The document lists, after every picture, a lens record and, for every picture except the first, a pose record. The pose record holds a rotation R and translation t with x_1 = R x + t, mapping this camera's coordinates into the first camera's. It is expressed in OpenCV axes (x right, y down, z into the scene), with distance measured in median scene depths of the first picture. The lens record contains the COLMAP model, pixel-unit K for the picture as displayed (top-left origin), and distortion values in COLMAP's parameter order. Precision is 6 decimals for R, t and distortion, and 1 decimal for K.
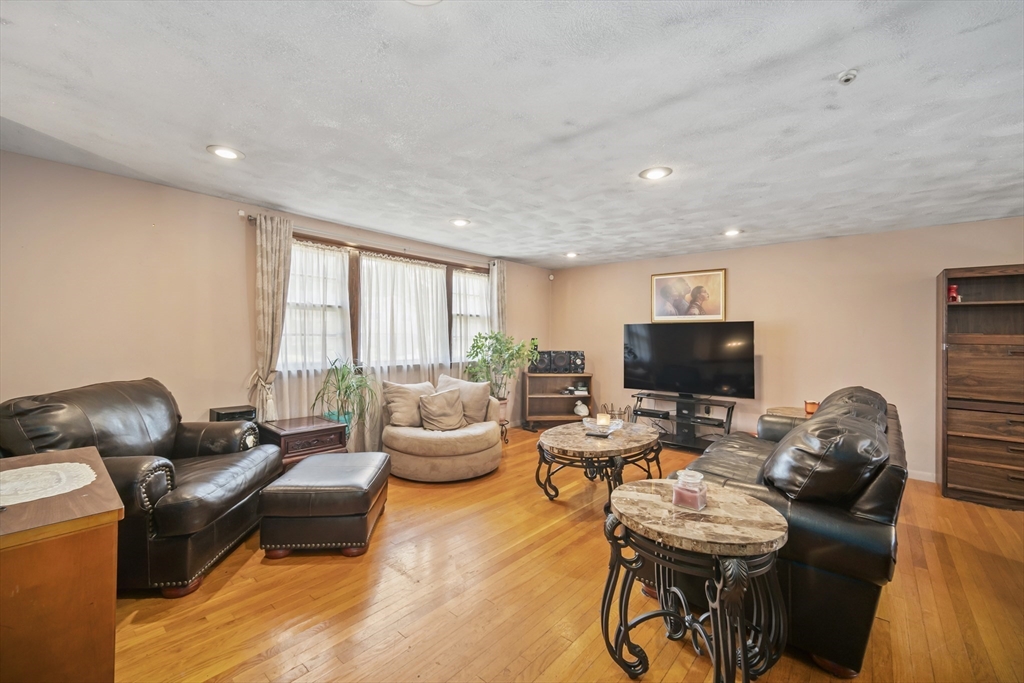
lens RADIAL K [[419.9, 0, 506.7], [0, 419.9, 341.6], [0, 0, 1]] dist [-0.001605, -0.000343]
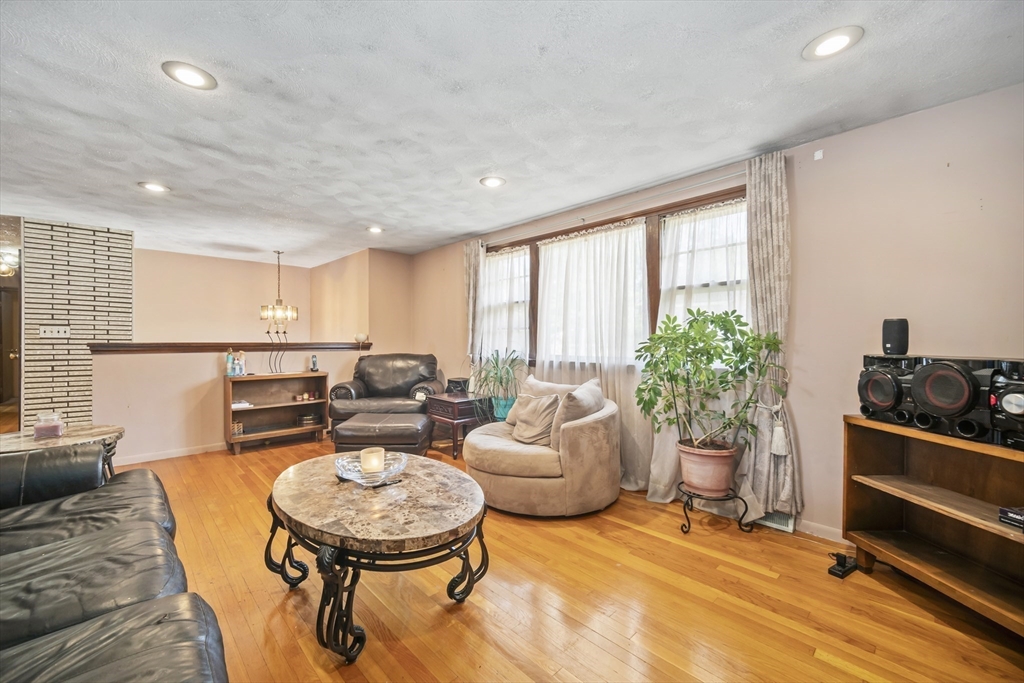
lens RADIAL K [[419.9, 0, 506.7], [0, 419.9, 341.6], [0, 0, 1]] dist [-0.001605, -0.000343]
pose [[-0.096260, -0.003229, -0.995351, 0.593081], [-0.011594, 0.999931, -0.002122, 0.019741], [0.995289, 0.011336, -0.096291, 0.950343]]
